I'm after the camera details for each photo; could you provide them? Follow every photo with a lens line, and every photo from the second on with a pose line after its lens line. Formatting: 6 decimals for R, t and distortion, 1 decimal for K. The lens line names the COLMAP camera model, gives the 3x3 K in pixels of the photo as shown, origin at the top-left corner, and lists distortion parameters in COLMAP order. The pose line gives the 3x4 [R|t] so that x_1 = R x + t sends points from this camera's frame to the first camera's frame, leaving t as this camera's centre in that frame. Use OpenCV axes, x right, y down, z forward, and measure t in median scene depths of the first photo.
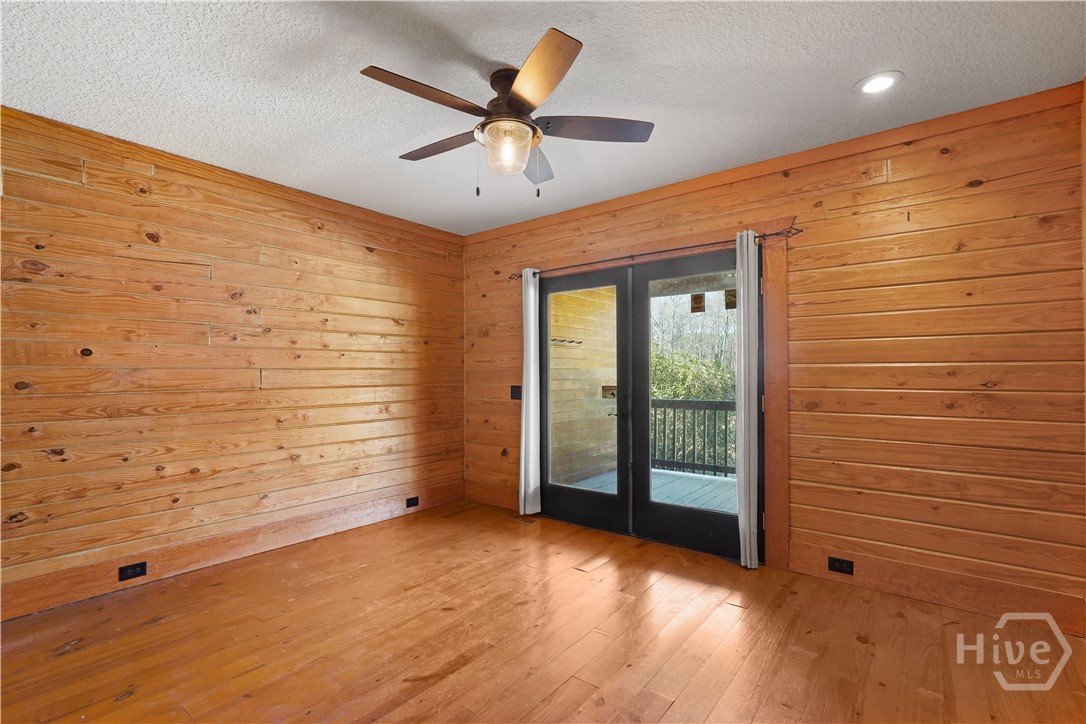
lens RADIAL K [[502.7, 0, 543.5], [0, 502.7, 369.0], [0, 0, 1]] dist [-0.004558, 0.003644]
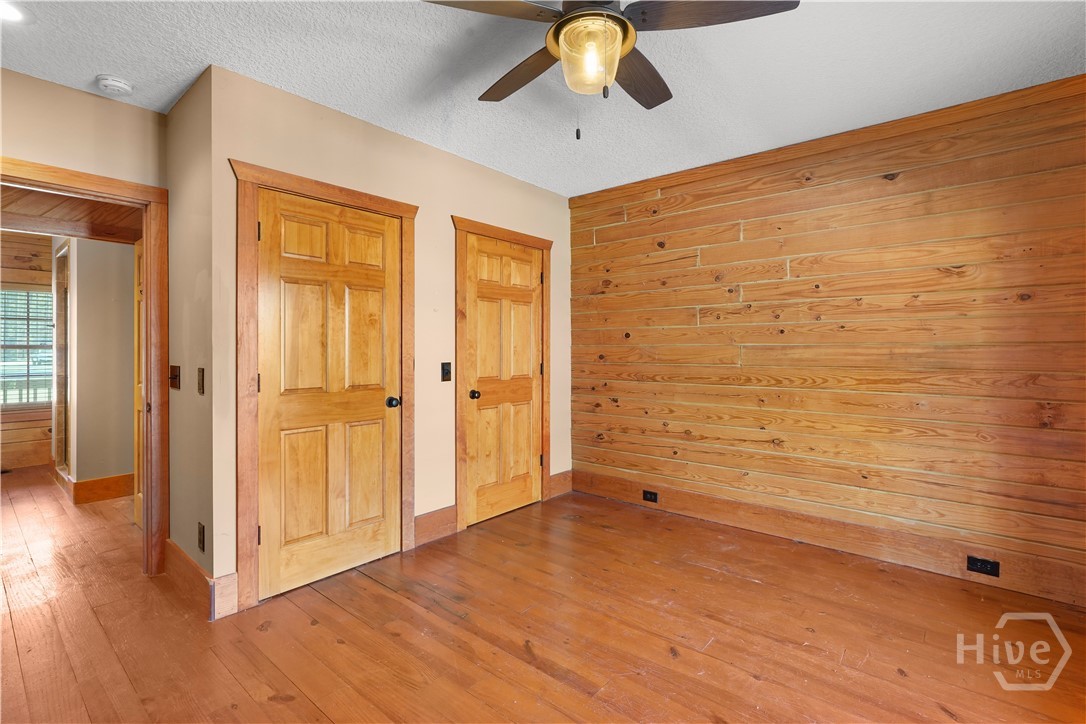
lens RADIAL K [[502.7, 0, 530.2], [0, 502.7, 346.9], [0, 0, 1]] dist [-0.004558, 0.003644]
pose [[-0.040458, -0.001573, -0.999180, 0.538457], [0.006458, 0.999977, -0.001836, 0.001617], [0.999160, -0.006527, -0.040446, 0.724315]]
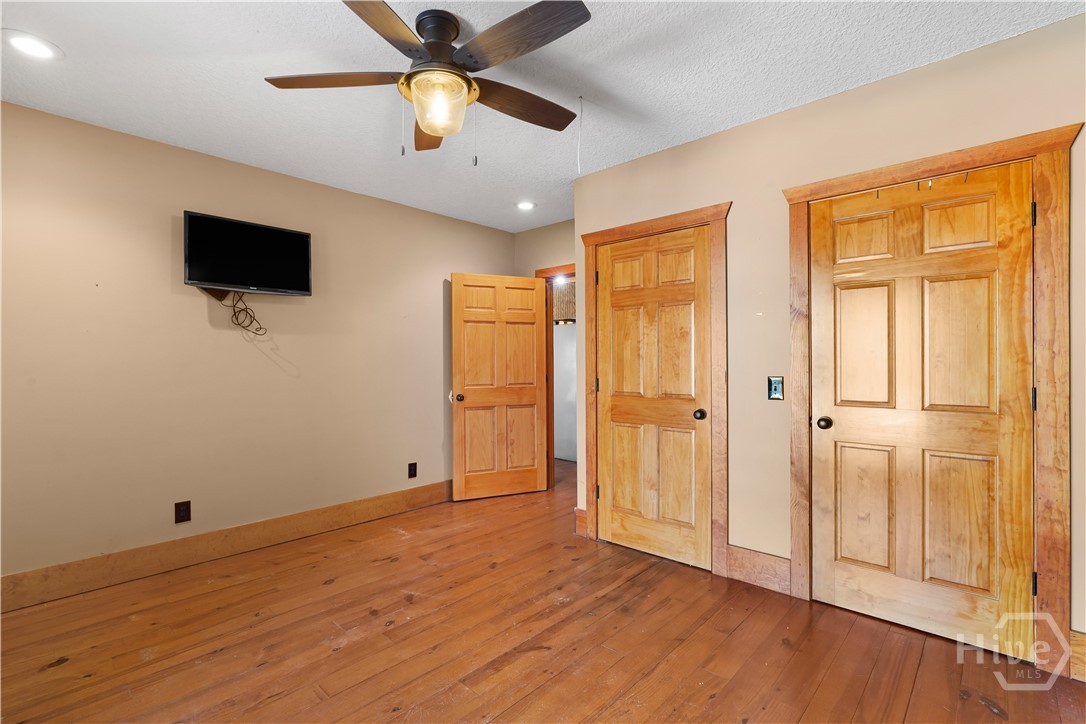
lens RADIAL K [[502.7, 0, 549.5], [0, 502.7, 362.3], [0, 0, 1]] dist [-0.004558, 0.003644]
pose [[-0.998000, 0.009389, 0.062518, -0.240466], [0.009224, 0.999953, -0.002927, 0.005810], [-0.062543, -0.002344, -0.998040, 1.431075]]
